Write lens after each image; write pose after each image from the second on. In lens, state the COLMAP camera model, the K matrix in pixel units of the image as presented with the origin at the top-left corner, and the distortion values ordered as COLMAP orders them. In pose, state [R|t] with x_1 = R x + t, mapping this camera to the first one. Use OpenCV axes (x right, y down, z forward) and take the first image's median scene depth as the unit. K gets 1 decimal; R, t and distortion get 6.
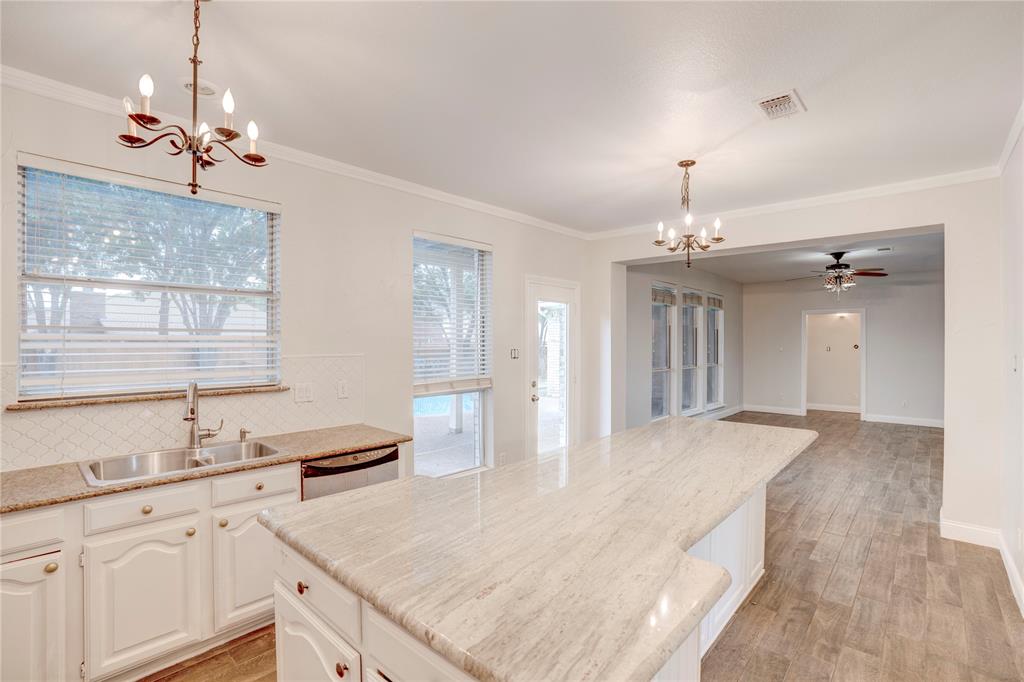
lens RADIAL K [[476.9, 0, 506.8], [0, 476.9, 338.3], [0, 0, 1]] dist [-0.073484, 0.029739]
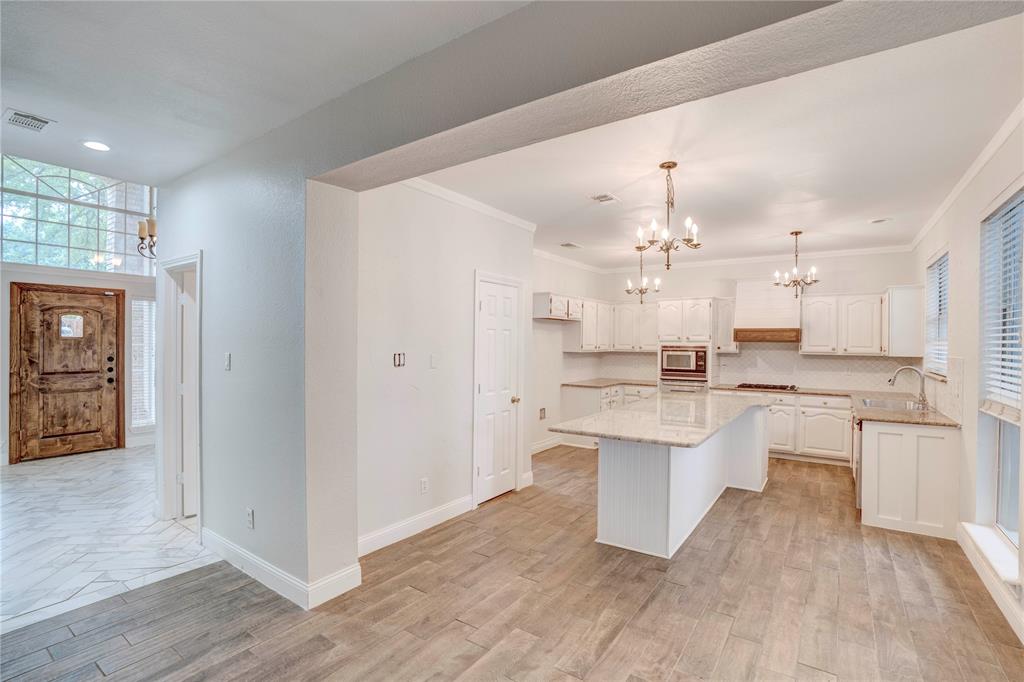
lens RADIAL K [[476.9, 0, 506.8], [0, 476.9, 338.3], [0, 0, 1]] dist [-0.073484, 0.029739]
pose [[-0.992450, -0.008753, -0.122339, 0.936189], [-0.008940, 0.999960, 0.000982, -0.003217], [0.122325, 0.002069, -0.992488, 2.159608]]
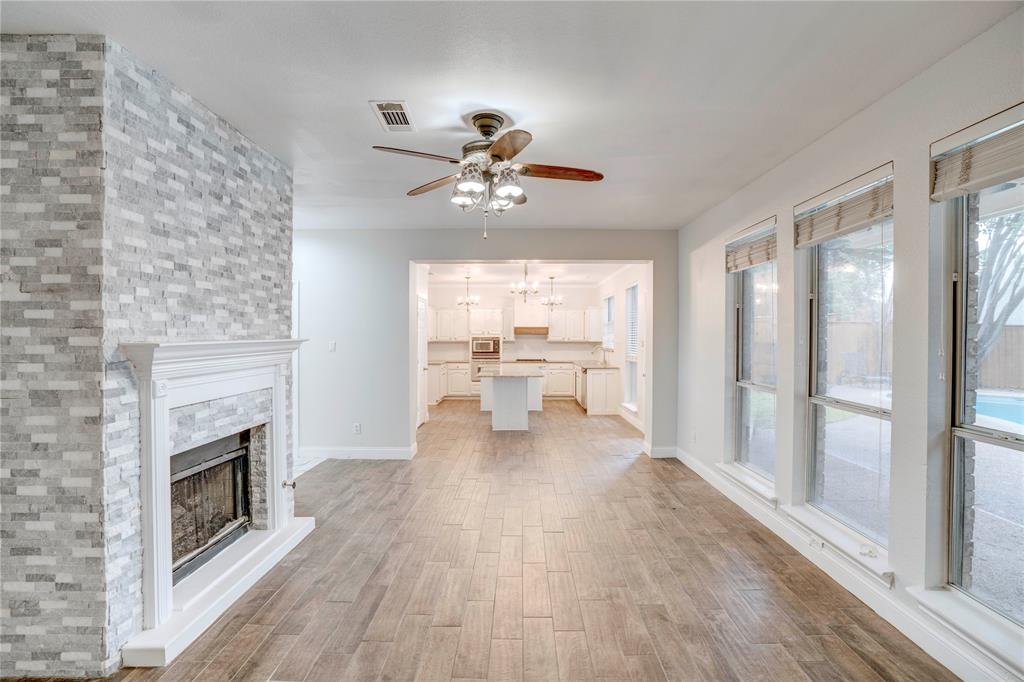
lens RADIAL K [[476.9, 0, 506.8], [0, 476.9, 338.3], [0, 0, 1]] dist [-0.073484, 0.029739]
pose [[-0.756492, 0.001192, -0.654002, 2.131441], [-0.008242, 0.999902, 0.011356, -0.007665], [0.653951, 0.013980, -0.756408, 2.945484]]
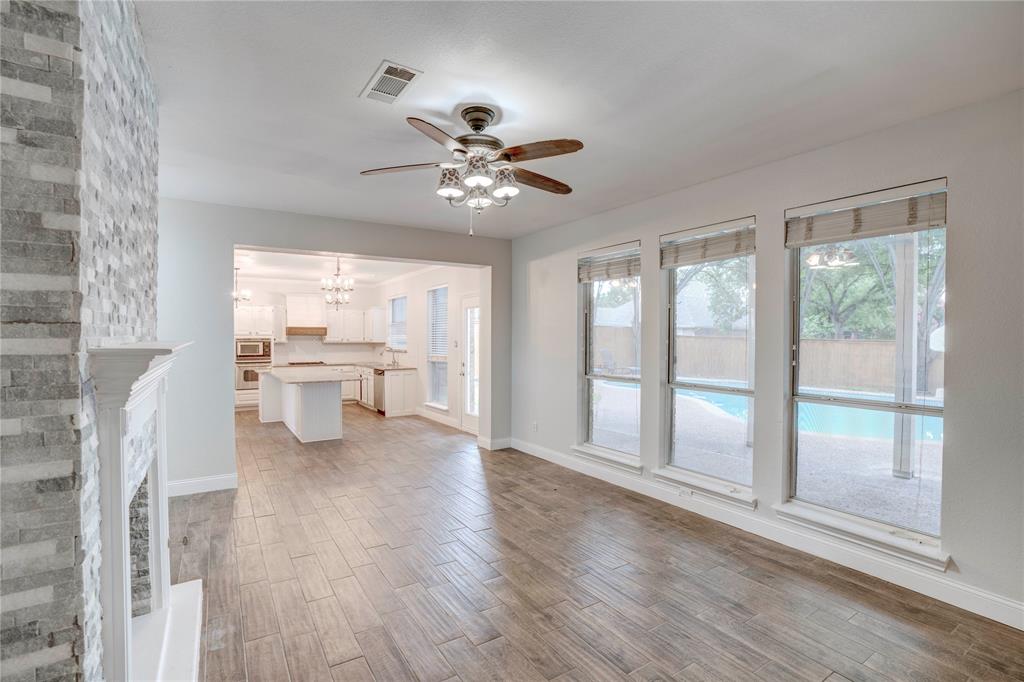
lens RADIAL K [[476.9, 0, 506.8], [0, 476.9, 338.3], [0, 0, 1]] dist [-0.073484, 0.029739]
pose [[-0.282968, 0.001659, -0.959128, 2.375774], [-0.009247, 0.999947, 0.004457, -0.003036], [0.959085, 0.010130, -0.282938, 2.567181]]
